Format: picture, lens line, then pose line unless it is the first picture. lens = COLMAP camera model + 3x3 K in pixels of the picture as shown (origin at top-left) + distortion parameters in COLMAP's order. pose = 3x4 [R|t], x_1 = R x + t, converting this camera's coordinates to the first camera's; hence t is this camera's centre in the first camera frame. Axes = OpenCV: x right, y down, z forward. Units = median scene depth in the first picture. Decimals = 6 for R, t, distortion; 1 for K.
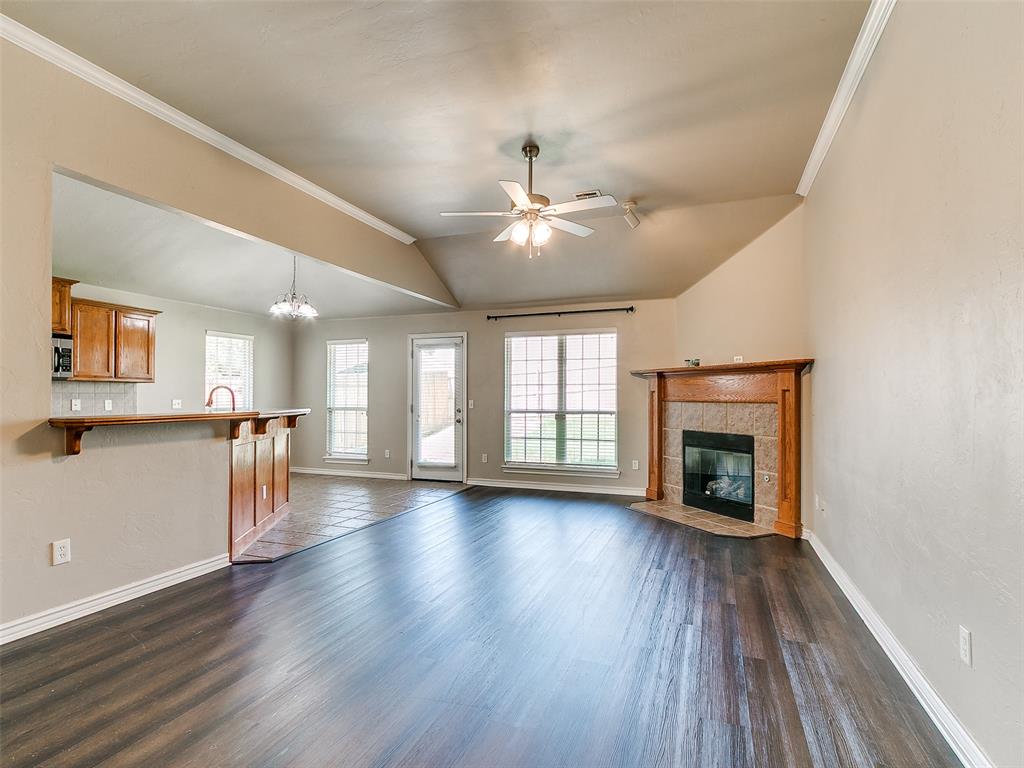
lens RADIAL K [[527.2, 0, 515.2], [0, 527.2, 391.8], [0, 0, 1]] dist [-0.000785, -0.001079]
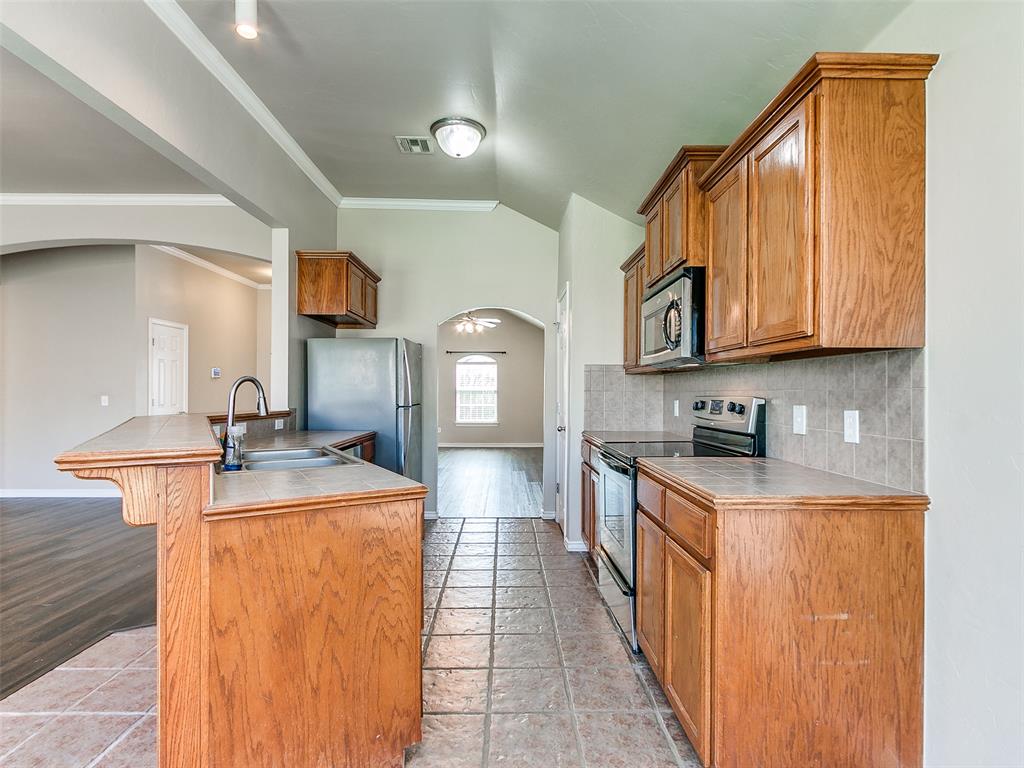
lens RADIAL K [[527.2, 0, 515.2], [0, 527.2, 389.7], [0, 0, 1]] dist [-0.000785, -0.001079]
pose [[-0.929938, -0.004326, -0.367692, -0.437981], [0.001924, 0.999860, -0.016628, 0.007126], [0.367712, -0.016170, -0.929799, 1.140907]]
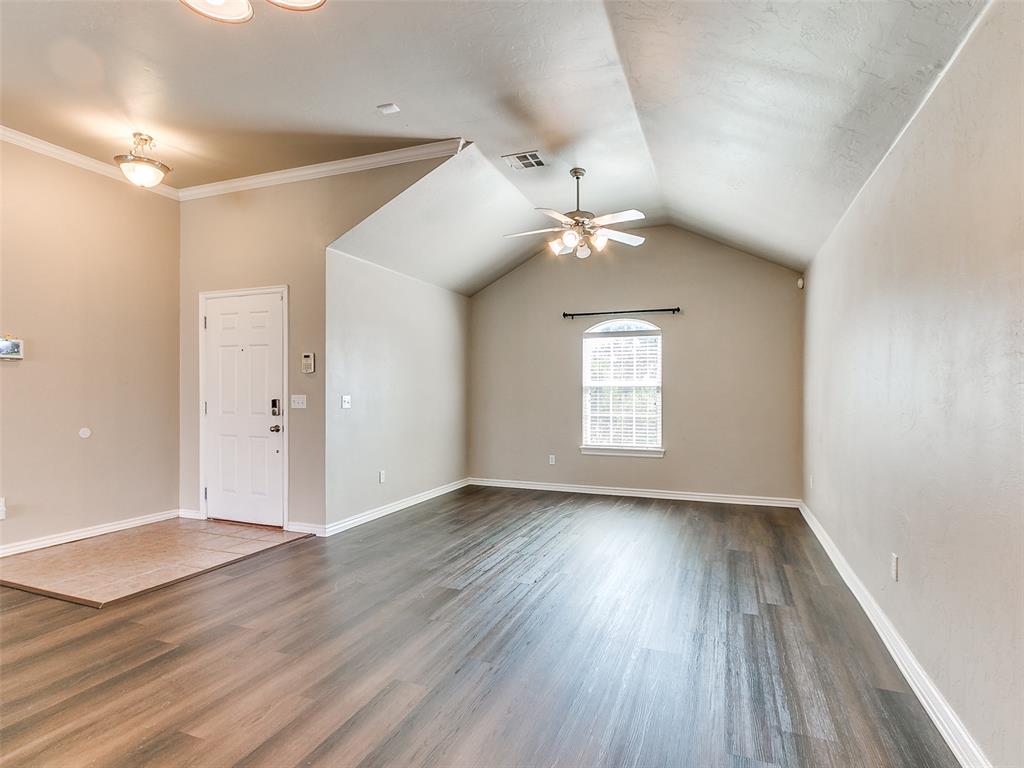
lens RADIAL K [[527.2, 0, 512.1], [0, 527.2, 388.7], [0, 0, 1]] dist [-0.000785, -0.001079]
pose [[-0.999662, -0.002972, 0.025814, -0.831351], [-0.003425, 0.999841, -0.017504, 0.000410], [-0.025758, -0.017586, -0.999513, 0.309819]]
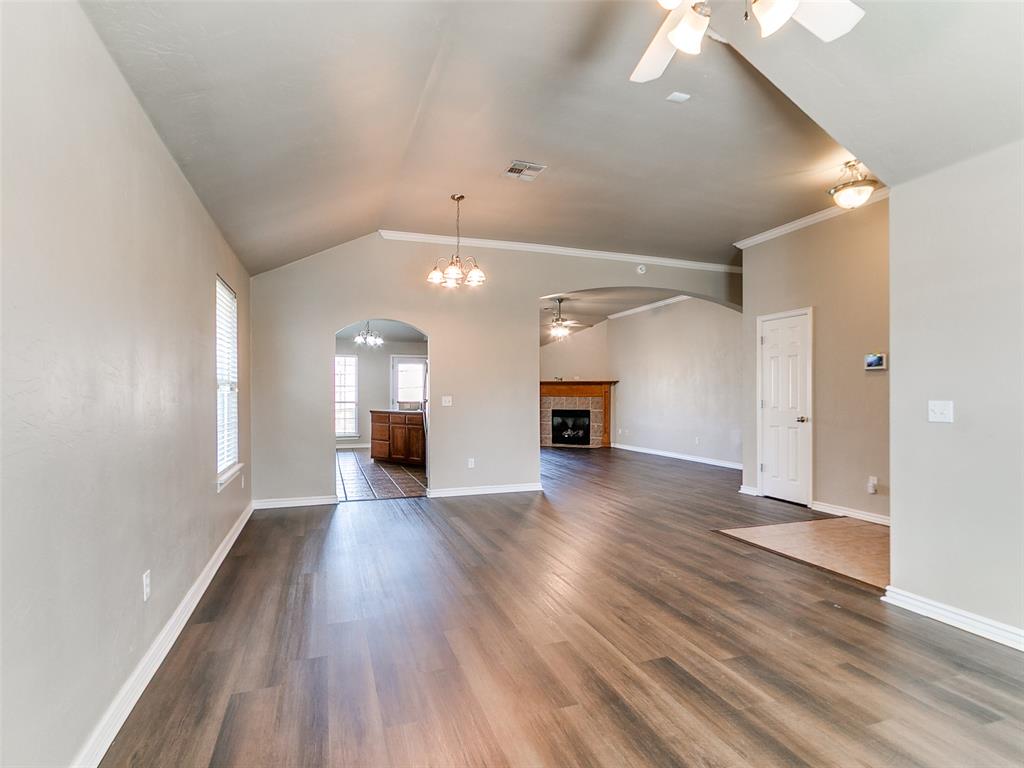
lens RADIAL K [[527.2, 0, 513.1], [0, 527.2, 390.8], [0, 0, 1]] dist [-0.000785, -0.001079]
pose [[0.763286, 0.003175, 0.646053, -1.151009], [-0.007040, 0.999969, 0.003402, -0.010415], [-0.646023, -0.007145, 0.763285, -0.532971]]
